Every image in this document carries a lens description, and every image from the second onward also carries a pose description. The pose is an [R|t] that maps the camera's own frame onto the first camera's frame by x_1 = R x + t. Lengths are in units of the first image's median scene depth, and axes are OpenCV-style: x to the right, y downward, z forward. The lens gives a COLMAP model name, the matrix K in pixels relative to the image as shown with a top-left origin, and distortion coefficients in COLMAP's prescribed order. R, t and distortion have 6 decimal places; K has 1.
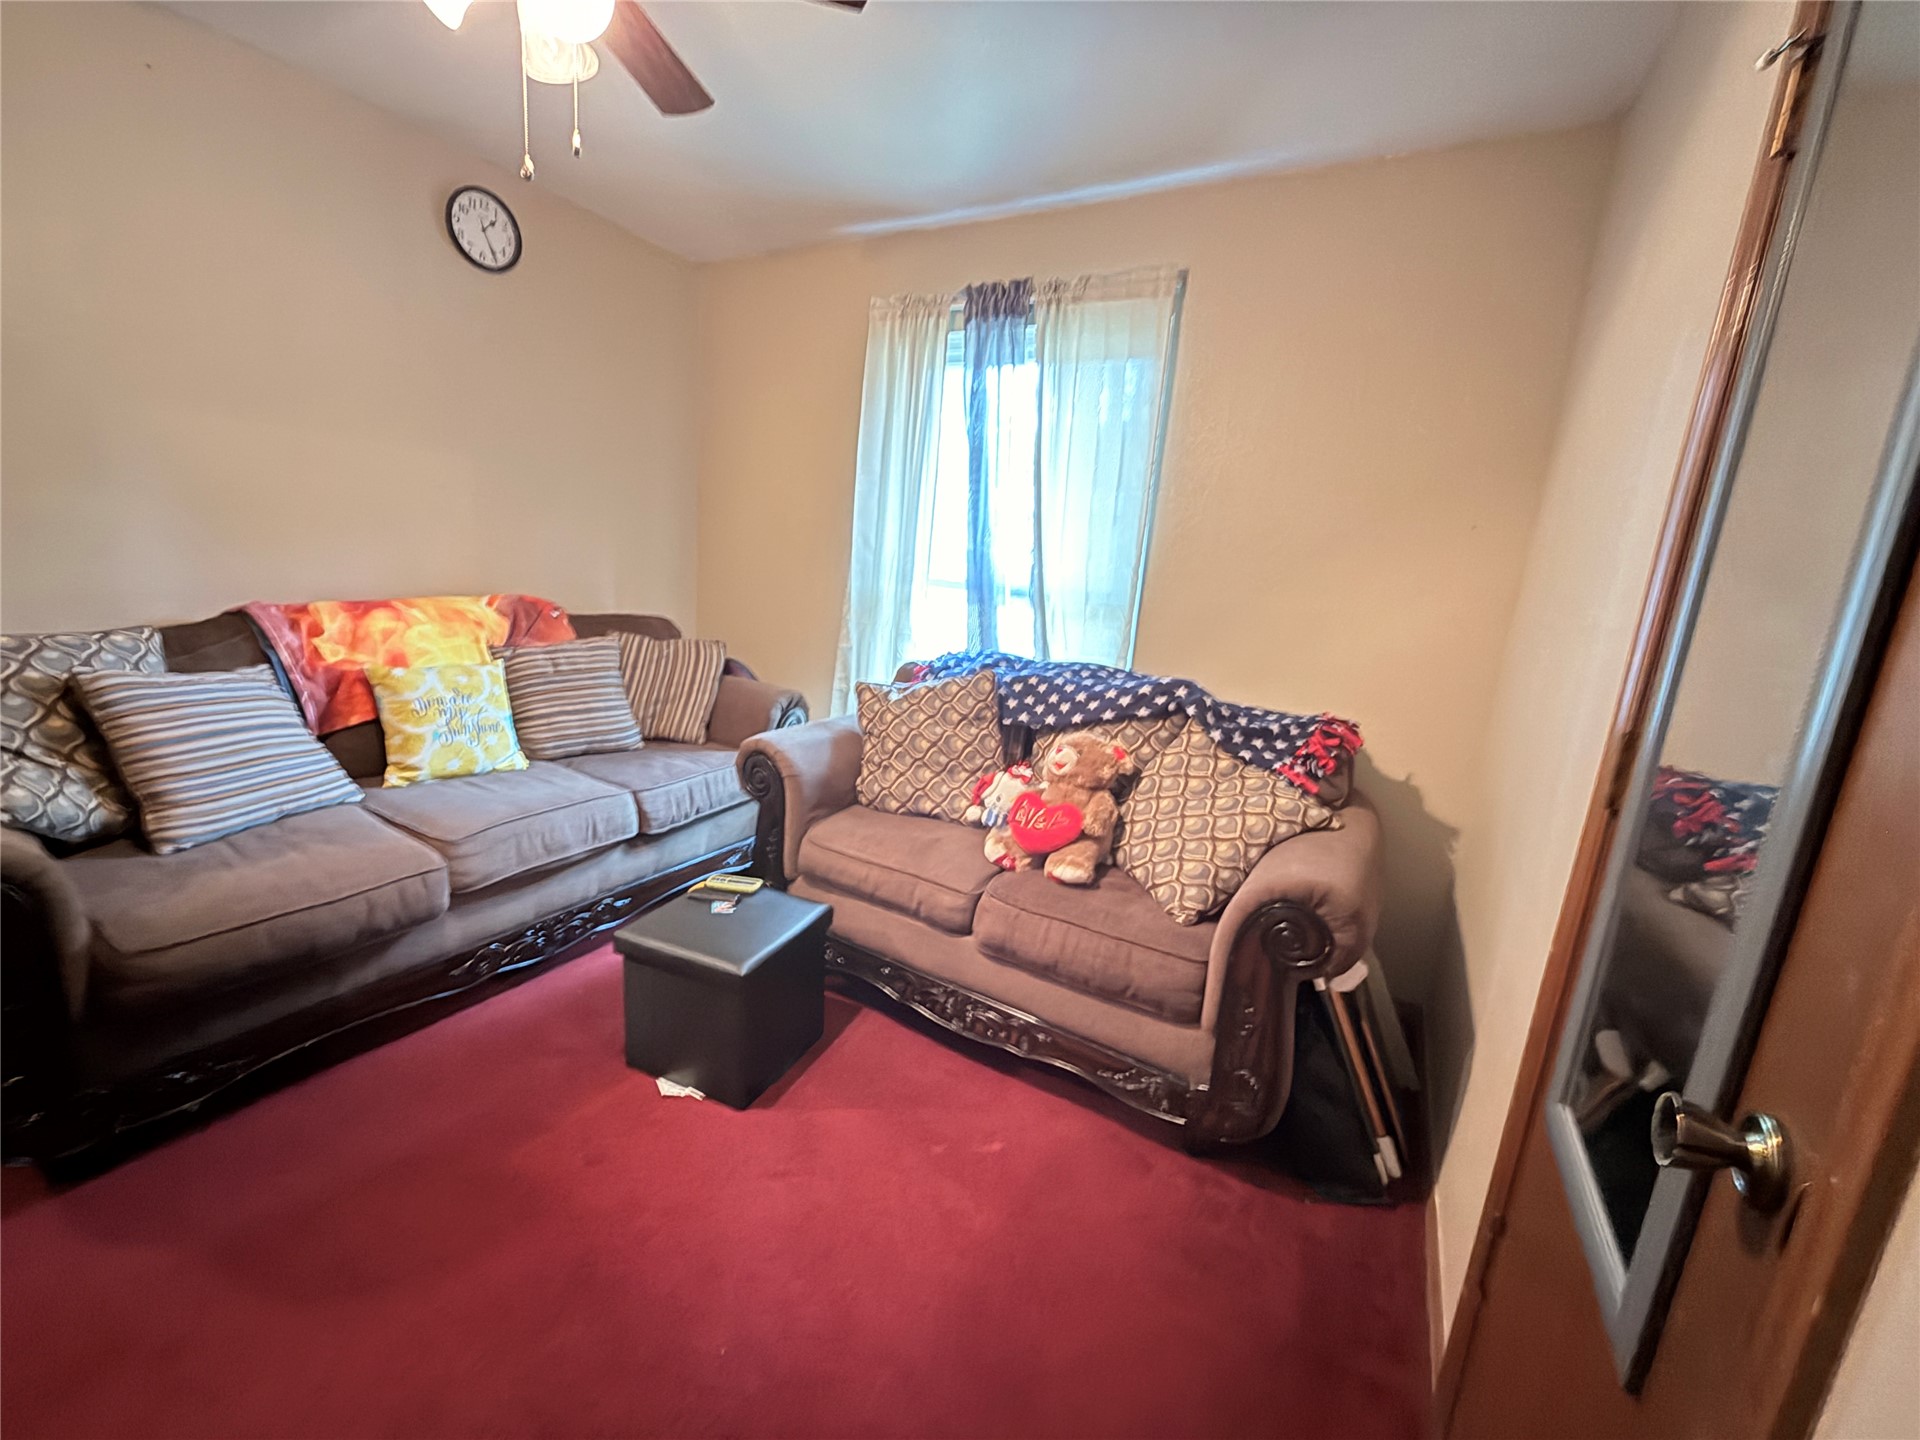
lens RADIAL K [[769.5, 0, 957.1], [0, 769.5, 714.4], [0, 0, 1]] dist [0.002006, -0.000017]
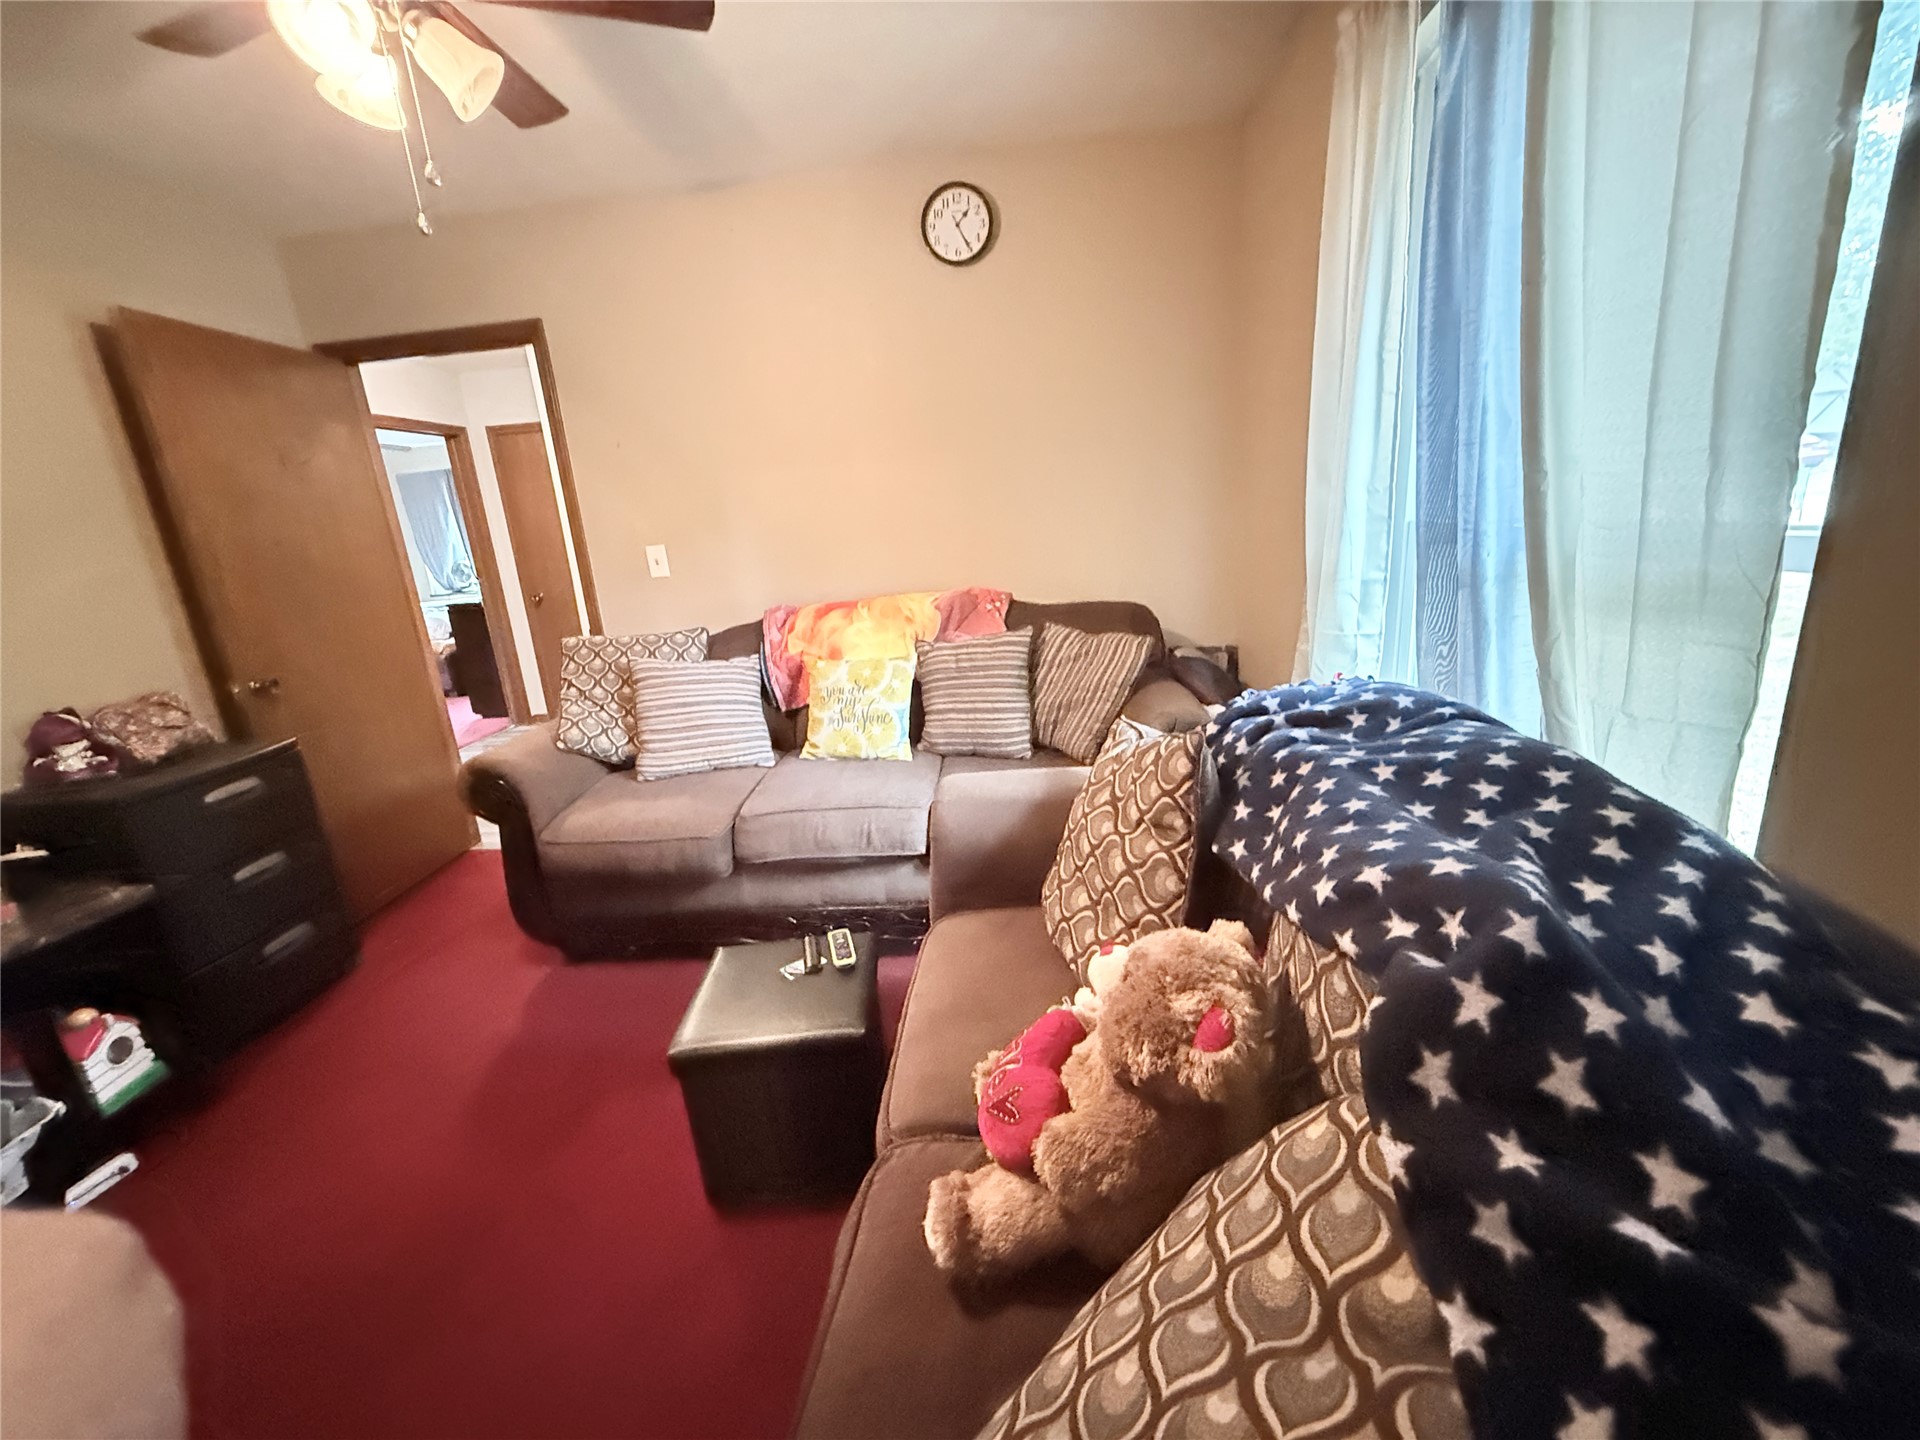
lens RADIAL K [[769.5, 0, 959.8], [0, 769.5, 715.1], [0, 0, 1]] dist [0.002006, -0.000017]
pose [[0.399043, 0.123592, -0.908564, 0.424928], [-0.070897, 0.992067, 0.103813, -0.109507], [0.914187, 0.022989, 0.404640, 0.682280]]
